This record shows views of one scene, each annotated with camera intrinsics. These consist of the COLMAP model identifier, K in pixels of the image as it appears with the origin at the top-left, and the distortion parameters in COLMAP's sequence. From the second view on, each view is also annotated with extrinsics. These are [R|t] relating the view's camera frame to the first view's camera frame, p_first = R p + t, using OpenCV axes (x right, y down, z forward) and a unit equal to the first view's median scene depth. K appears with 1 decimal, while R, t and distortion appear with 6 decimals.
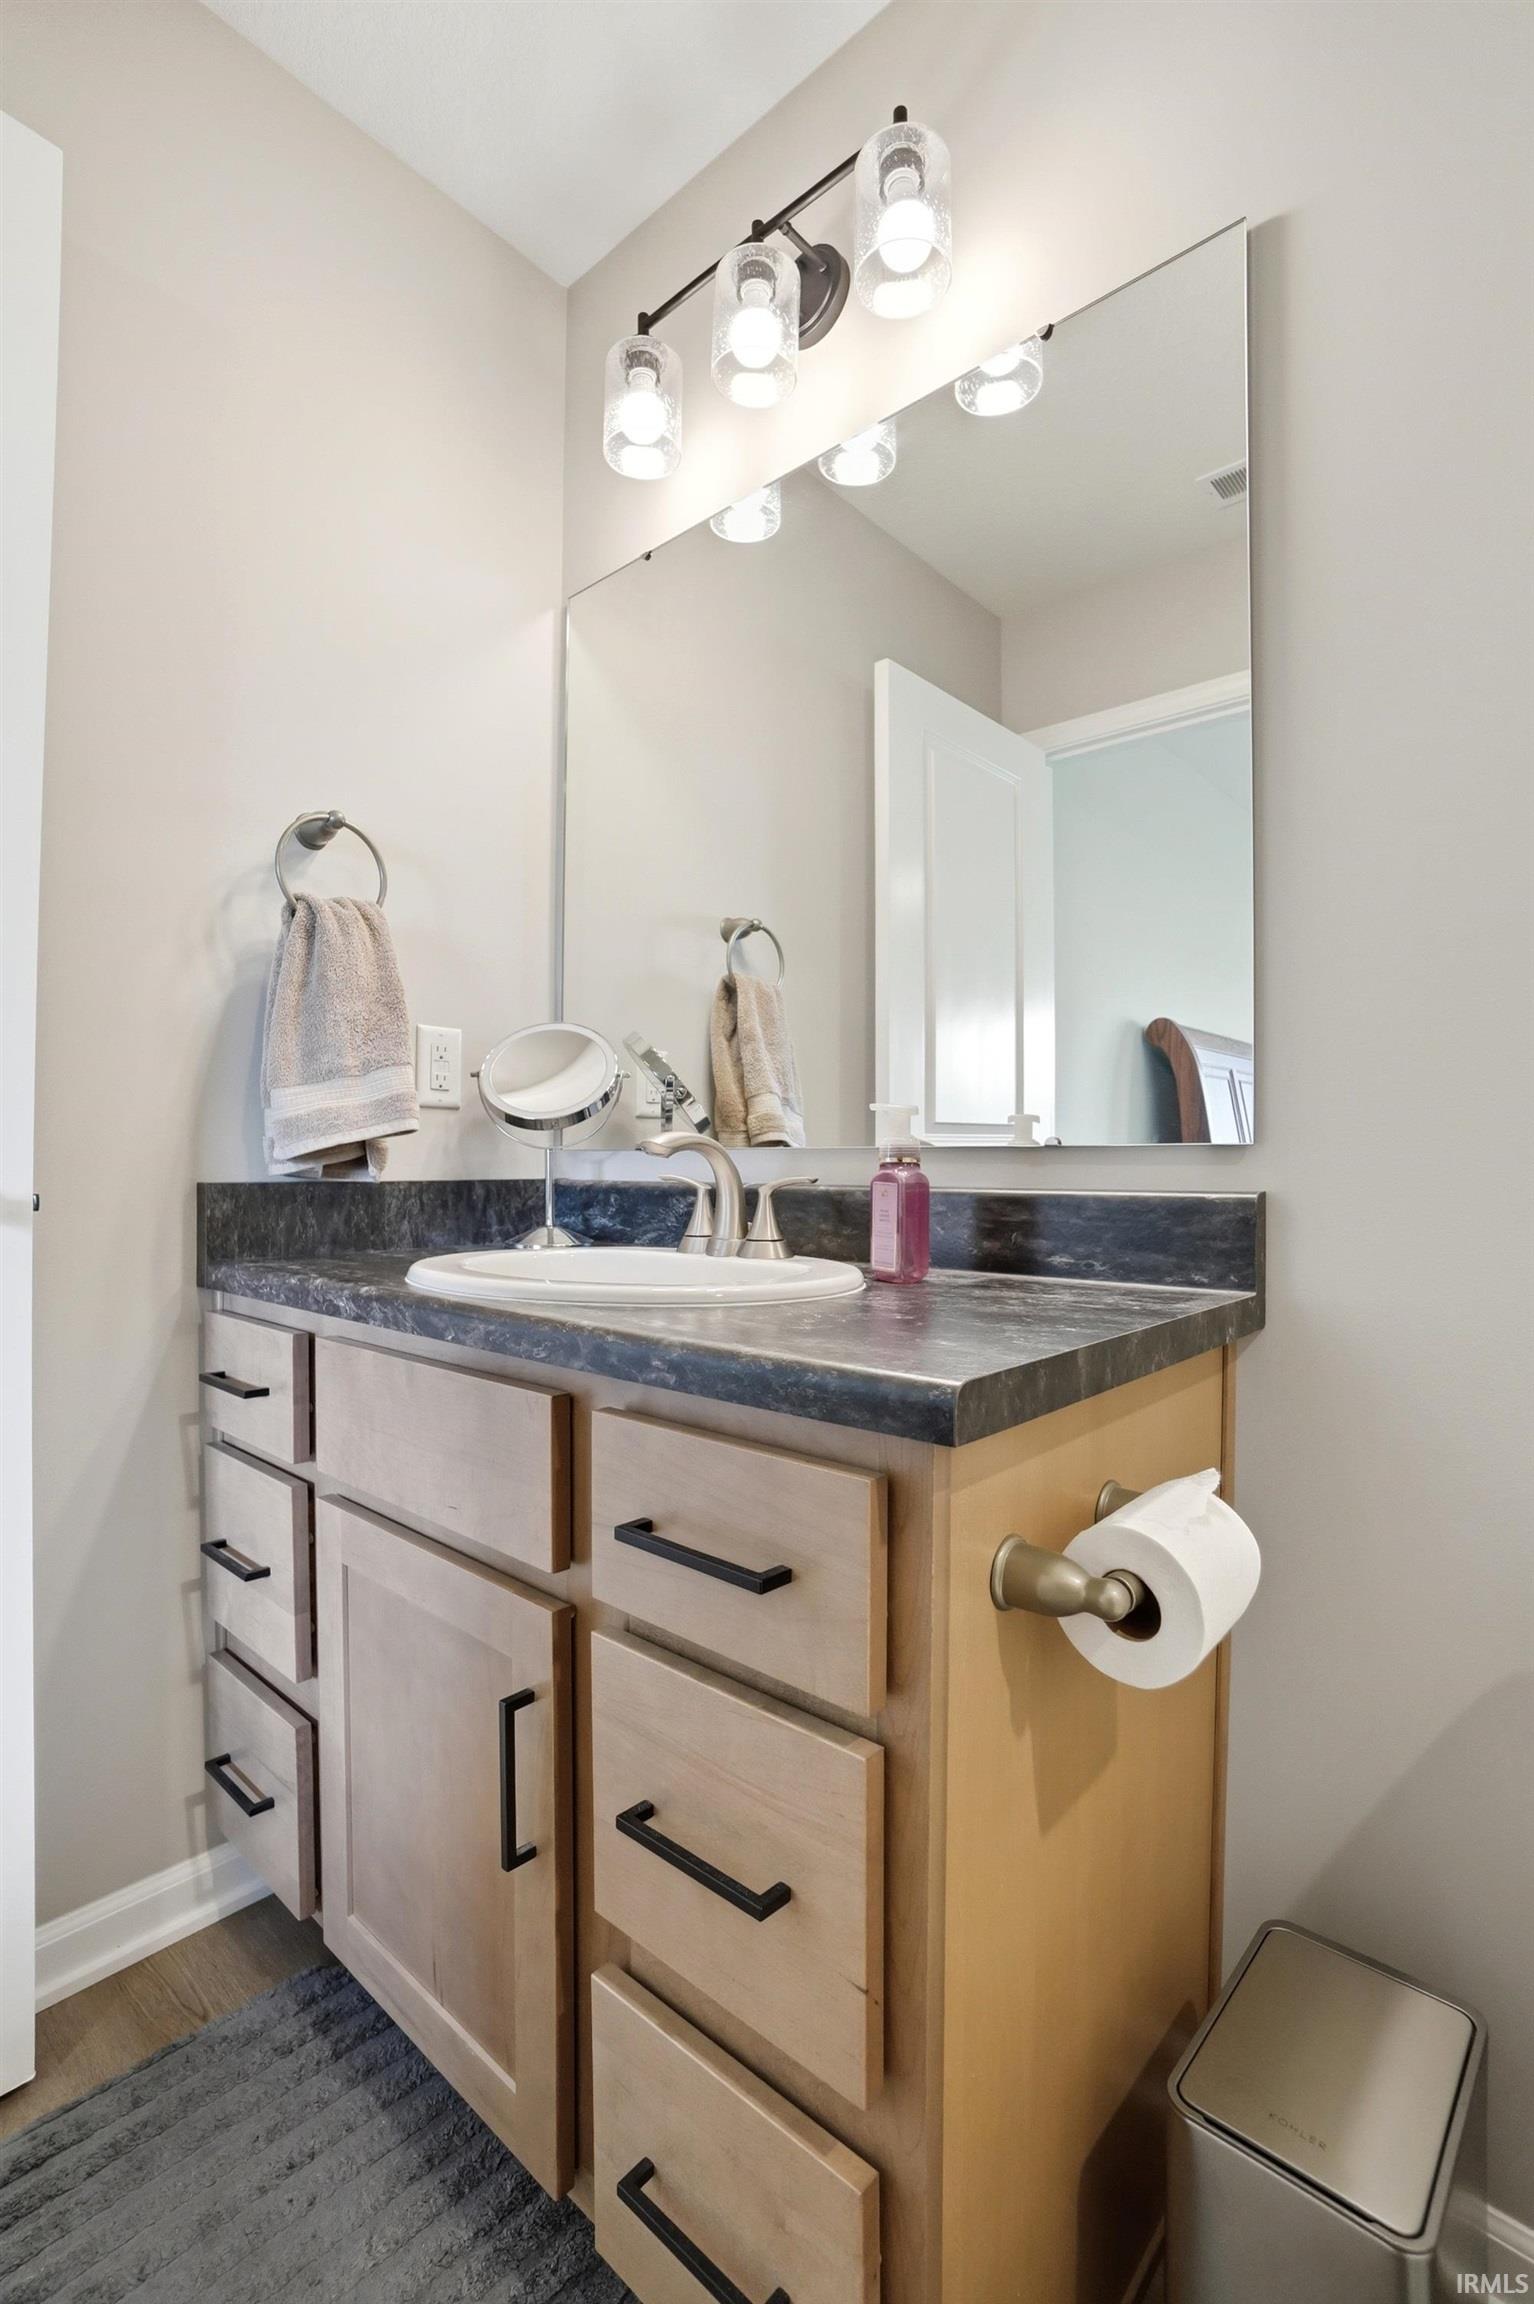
lens RADIAL K [[1050.0, 0, 761.9], [0, 1050.0, 1156.7], [0, 0, 1]] dist [-0.001679, 0.000248]
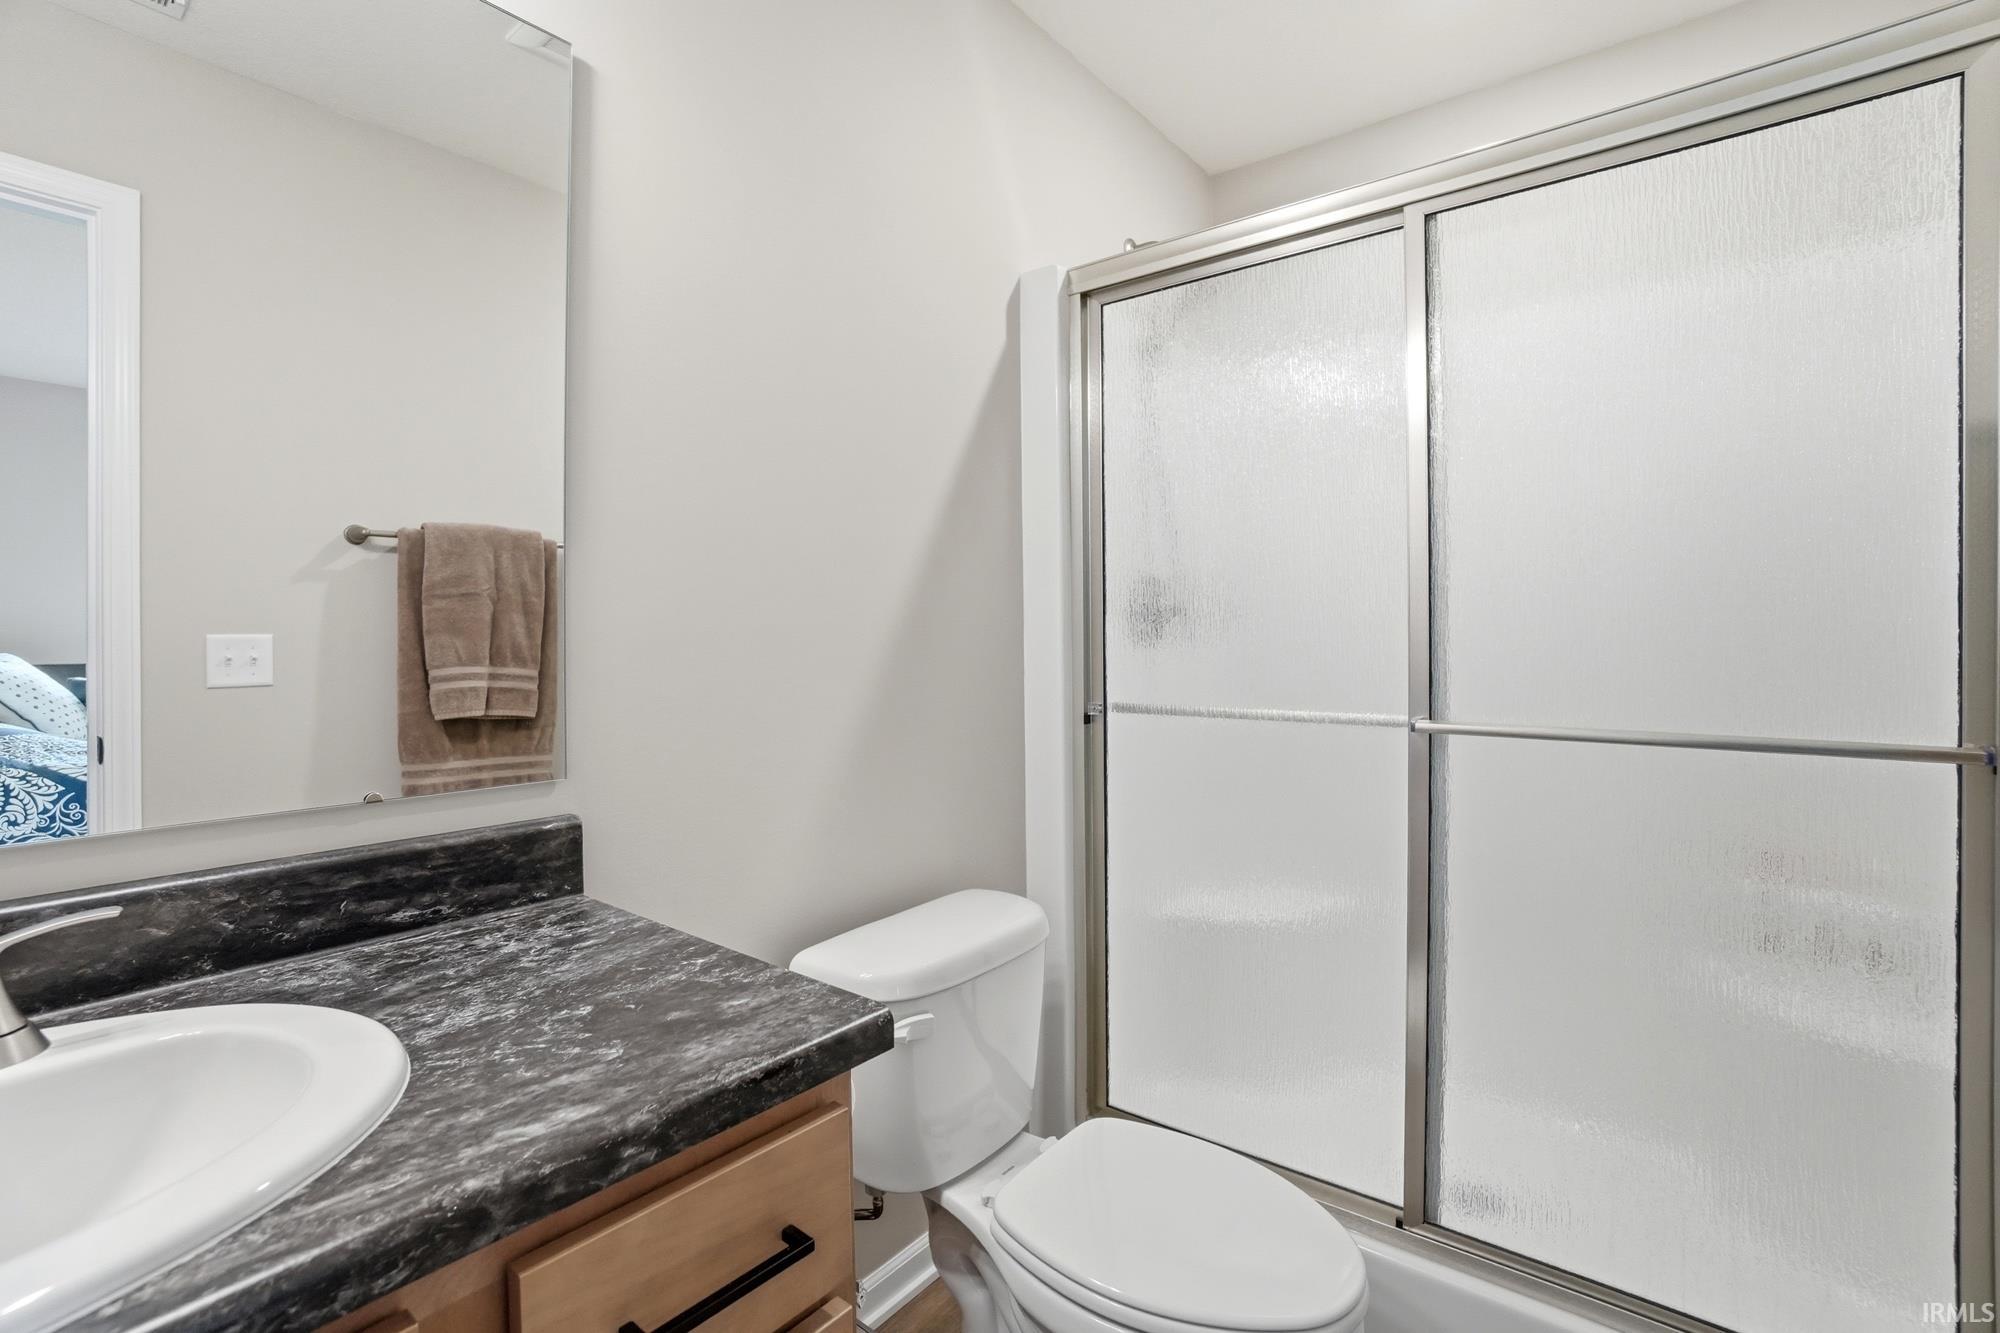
lens RADIAL K [[911.4, 0, 996.4], [0, 911.4, 658.2], [0, 0, 1]] dist [-0.001679, 0.000248]
pose [[-0.054695, -0.016382, 0.998369, -0.653021], [-0.012236, 0.999801, 0.015735, -0.179200], [-0.998428, -0.011356, -0.054884, 0.531945]]
